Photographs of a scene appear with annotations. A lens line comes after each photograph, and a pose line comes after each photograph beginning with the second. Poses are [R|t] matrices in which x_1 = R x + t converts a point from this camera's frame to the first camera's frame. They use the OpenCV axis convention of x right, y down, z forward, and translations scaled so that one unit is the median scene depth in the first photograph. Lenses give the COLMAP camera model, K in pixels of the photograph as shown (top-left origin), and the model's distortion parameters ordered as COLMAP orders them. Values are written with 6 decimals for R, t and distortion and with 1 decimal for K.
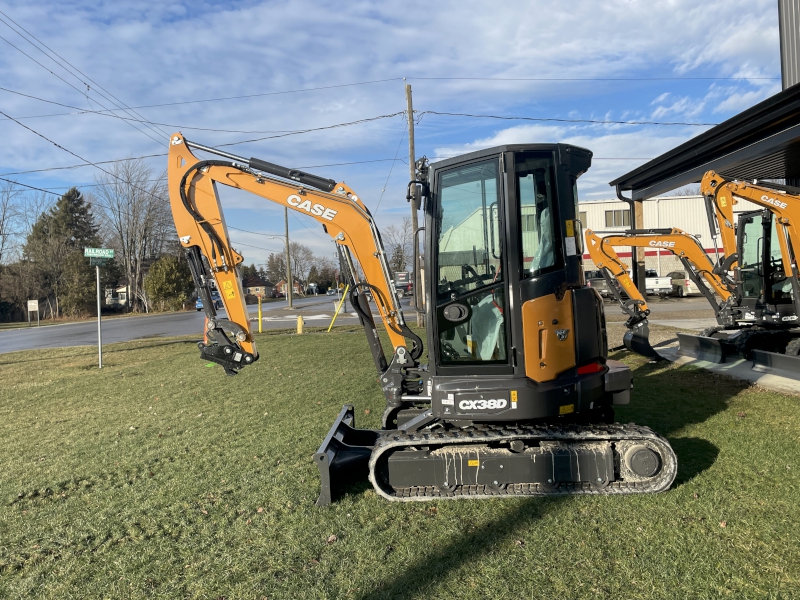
lens RADIAL K [[618.1, 0, 398.3], [0, 618.1, 294.5], [0, 0, 1]] dist [0.029293, -0.004511]
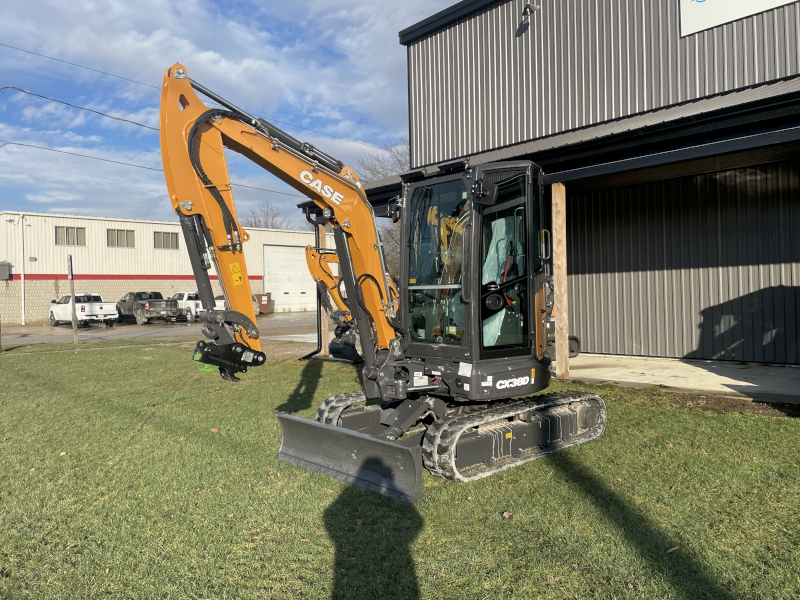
lens RADIAL K [[618.1, 0, 398.3], [0, 618.1, 294.5], [0, 0, 1]] dist [0.029293, -0.004511]
pose [[0.711843, 0.028586, 0.701757, -0.695602], [0.000824, 0.999137, -0.041535, 0.053234], [-0.702338, 0.030144, 0.711205, 0.283172]]
